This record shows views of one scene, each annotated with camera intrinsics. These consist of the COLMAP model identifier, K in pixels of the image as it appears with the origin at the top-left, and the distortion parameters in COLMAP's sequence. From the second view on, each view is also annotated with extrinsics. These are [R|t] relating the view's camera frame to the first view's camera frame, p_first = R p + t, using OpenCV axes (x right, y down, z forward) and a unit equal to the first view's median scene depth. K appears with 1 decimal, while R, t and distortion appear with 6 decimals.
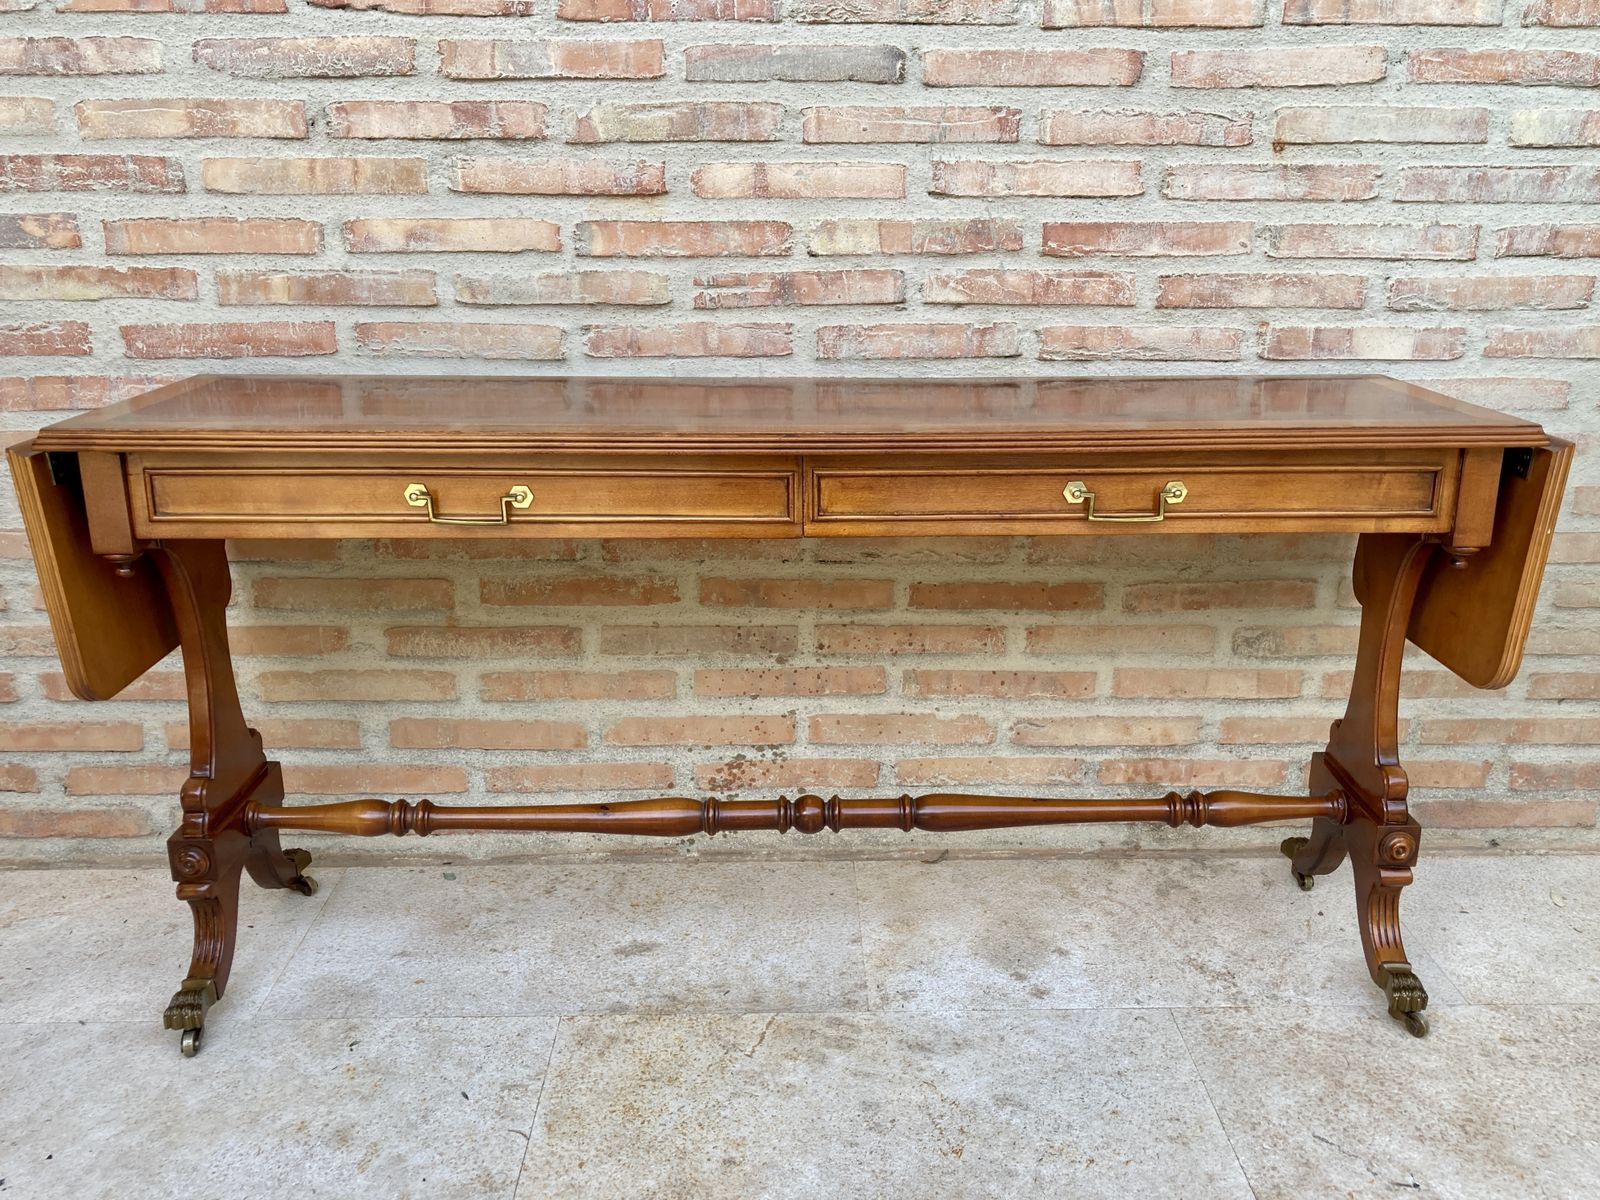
lens RADIAL K [[1345.9, 0, 823.0], [0, 1345.9, 575.4], [0, 0, 1]] dist [0.022831, -0.018826]
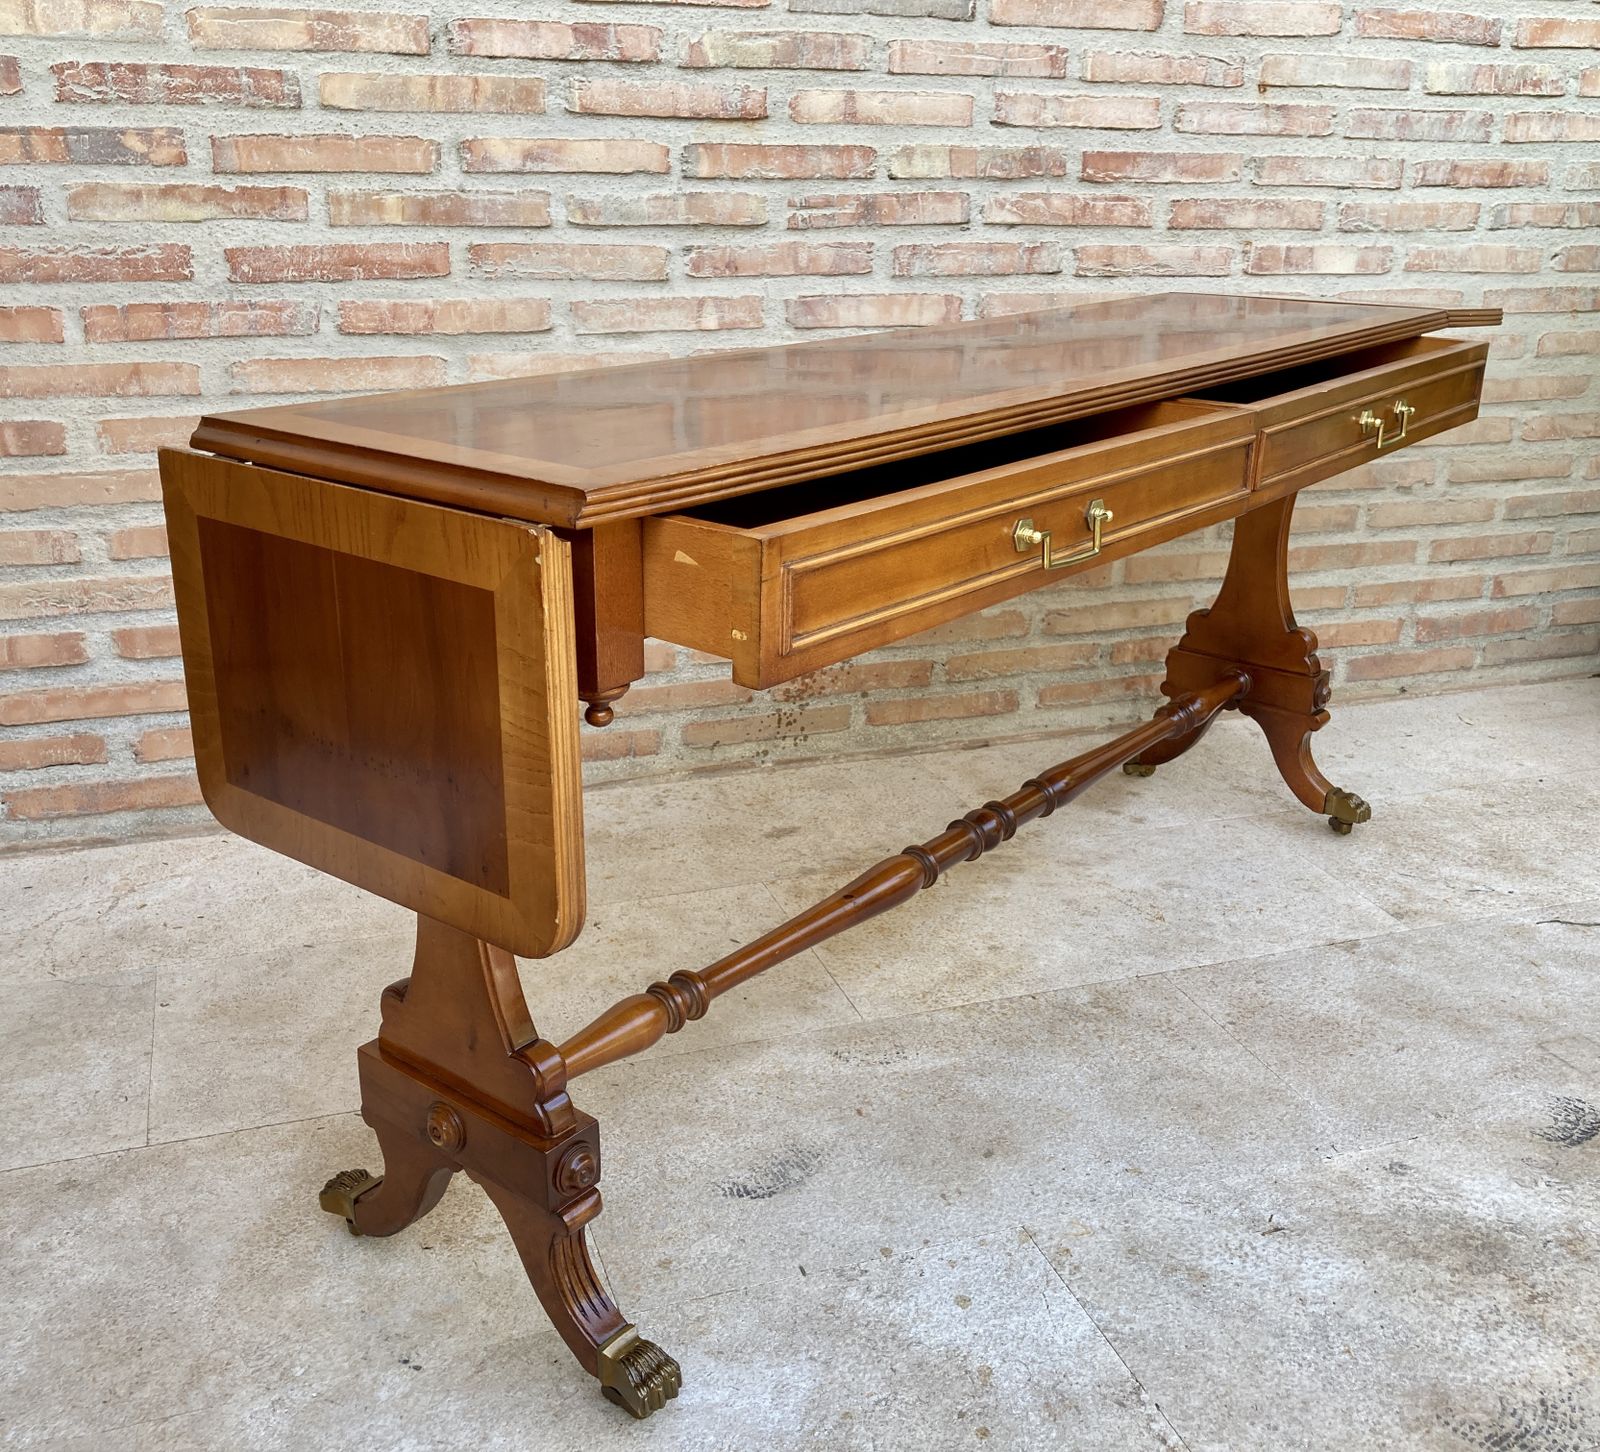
lens RADIAL K [[1629.4, 0, 821.5], [0, 1629.4, 710.0], [0, 0, 1]] dist [0.011212, 0.000000]
pose [[0.948113, -0.090886, 0.304665, -0.500626], [0.076188, 0.995298, 0.059815, 0.104823], [-0.308668, -0.033500, 0.950580, -0.245014]]
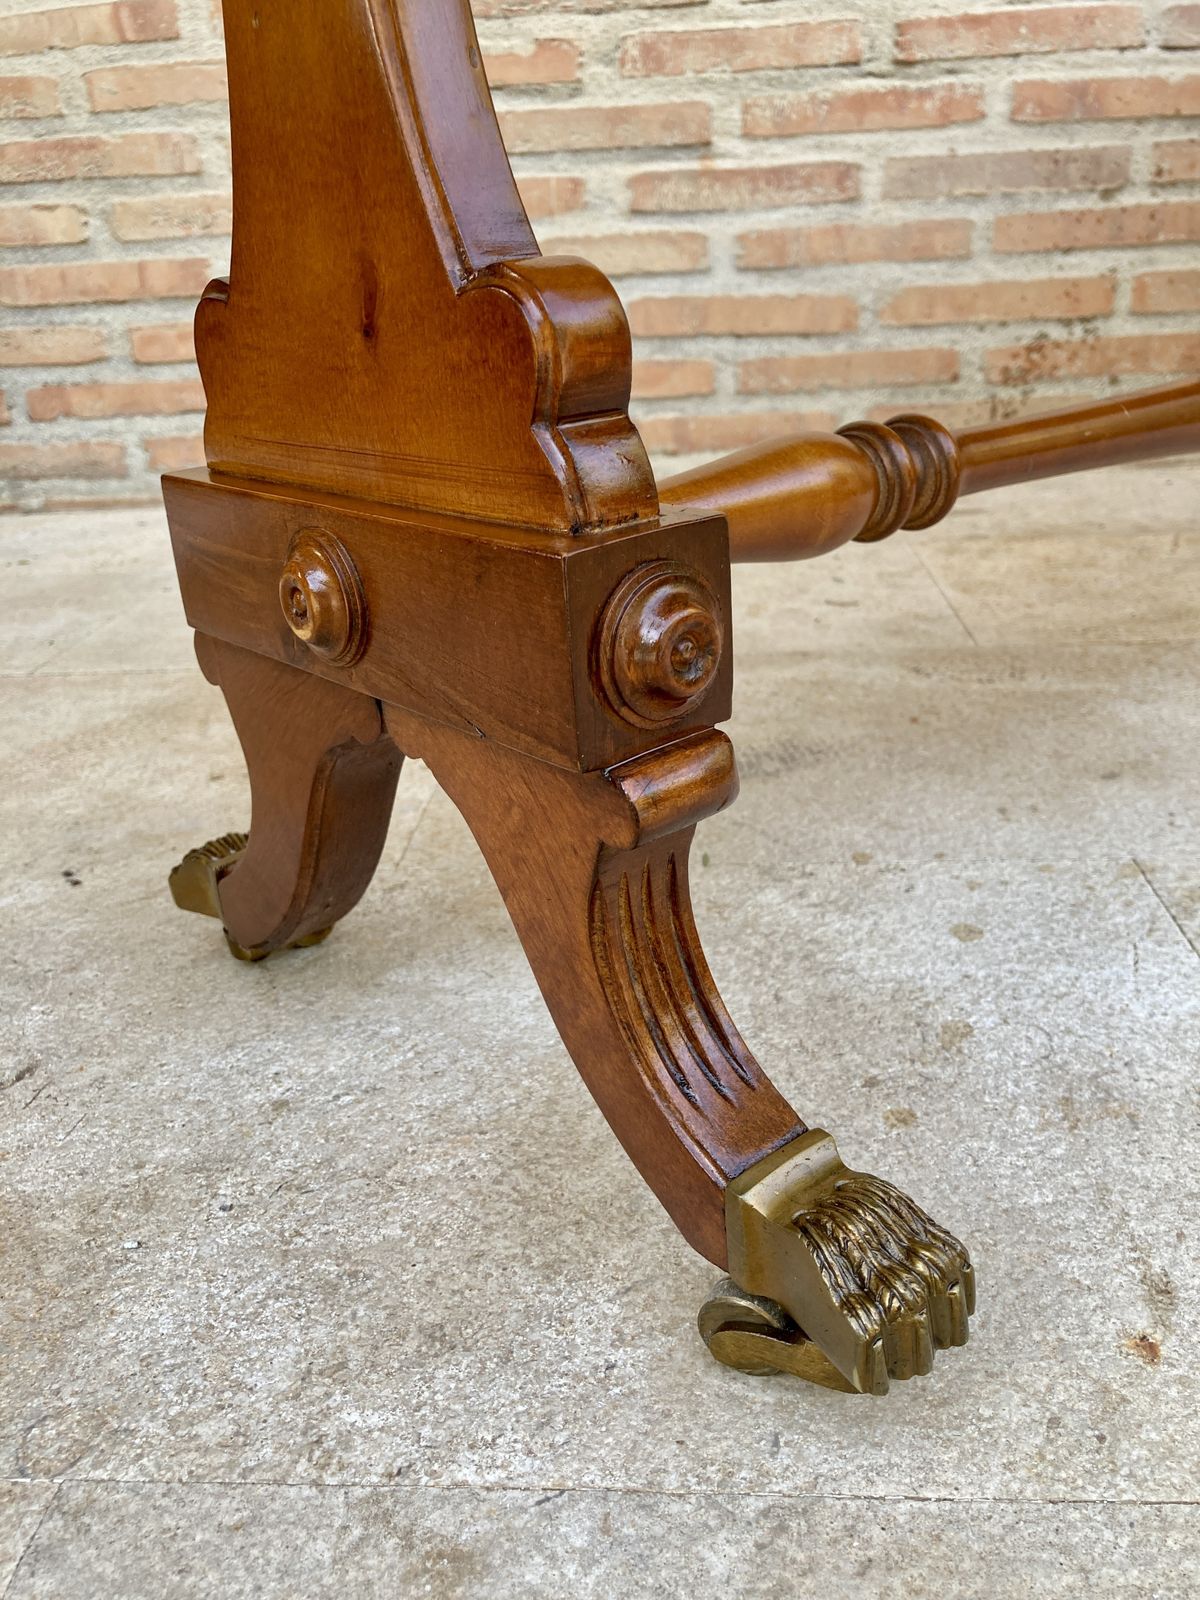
lens RADIAL K [[1345.9, 0, 595.7], [0, 1345.9, 830.2], [0, 0, 1]] dist [0.022831, -0.018826]
pose [[0.993913, -0.012413, -0.109465, -0.276971], [0.024973, 0.993152, 0.114128, 0.374849], [0.107299, -0.116167, 0.987417, 0.126577]]
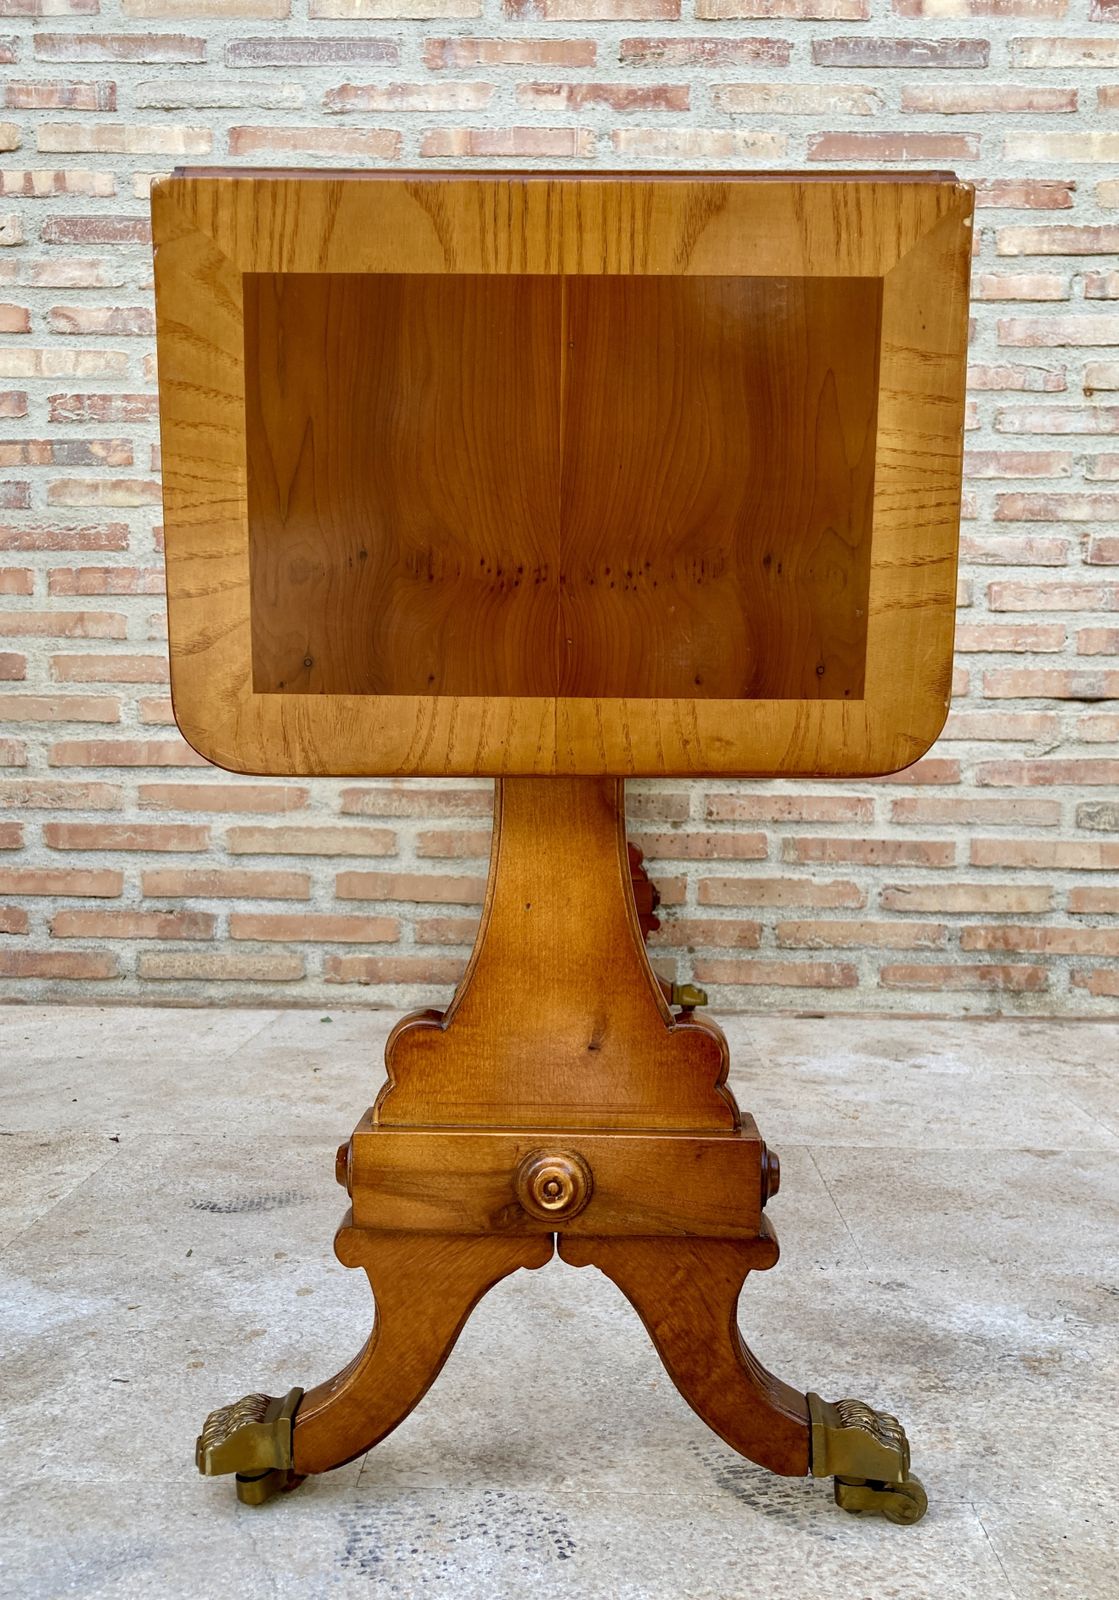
lens RADIAL K [[1444.1, 0, 575.4], [0, 1444.1, 827.5], [0, 0, 1]] dist [0.025950, -0.008607]
pose [[0.998949, 0.012154, -0.044184, -0.068929], [-0.022235, 0.971634, -0.235444, 0.390045], [0.040069, 0.236179, 0.970883, -0.215775]]
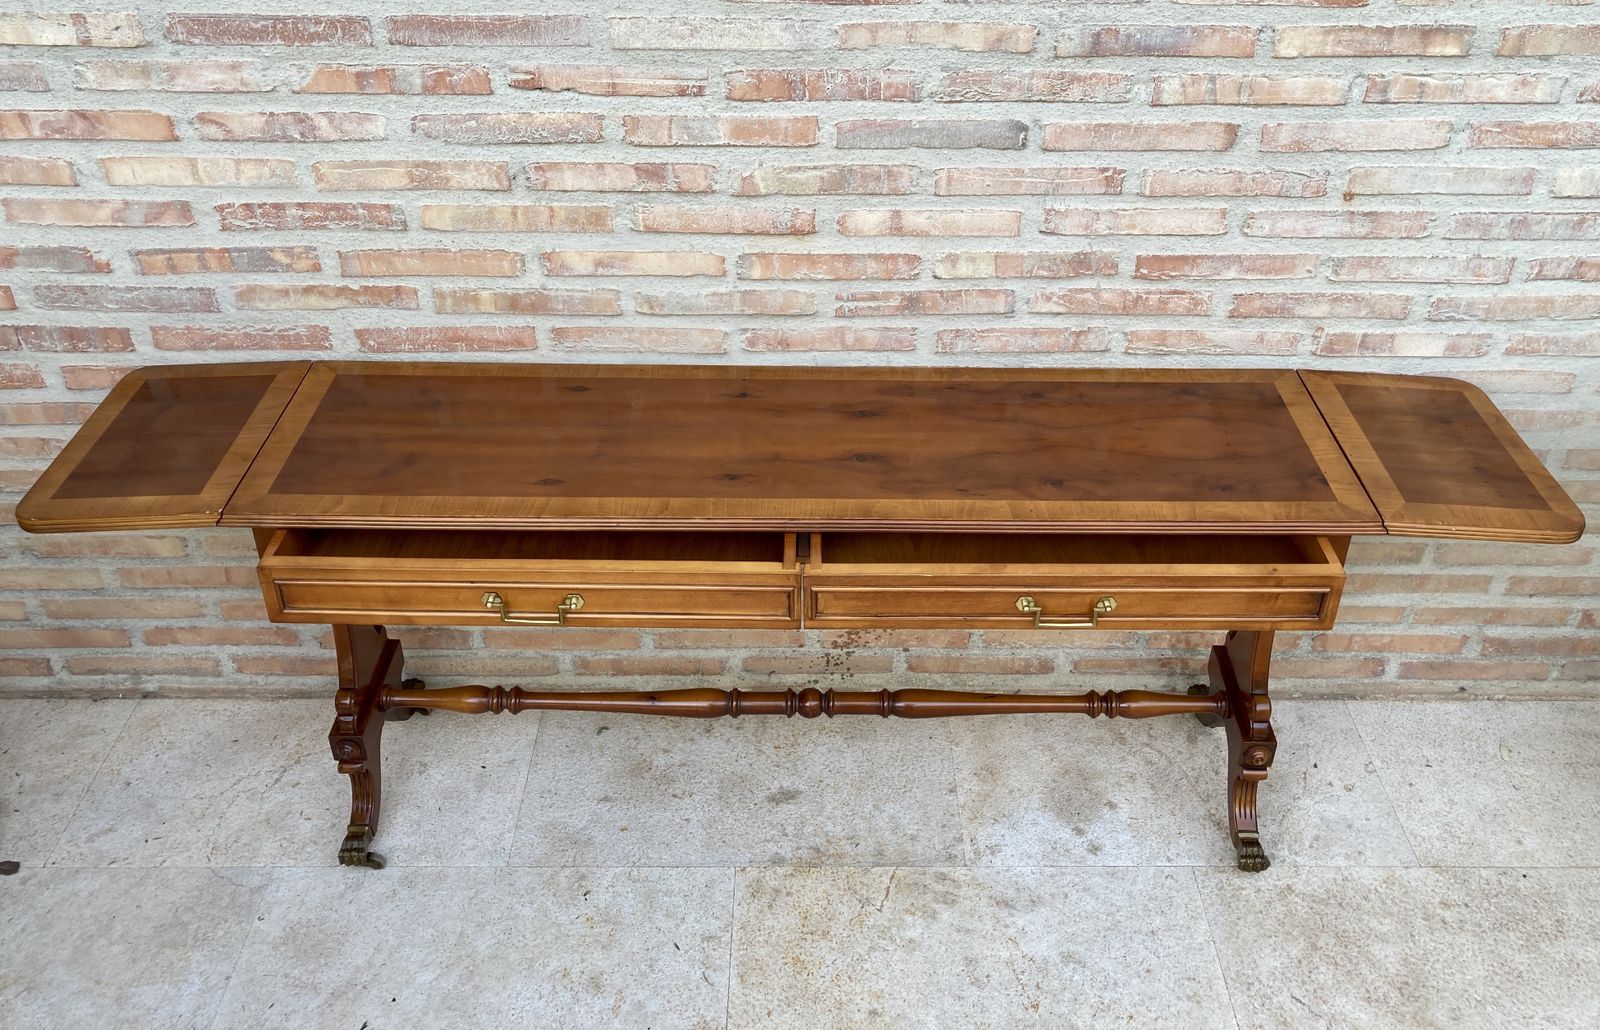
lens RADIAL K [[1378.5, 0, 821.2], [0, 1378.5, 394.3], [0, 0, 1]] dist [0.035692, -0.045399]
pose [[0.999822, 0.014996, -0.011461, -0.093933], [-0.011323, 0.962383, 0.271460, -0.464619], [0.015101, -0.271282, 0.962381, -0.183937]]
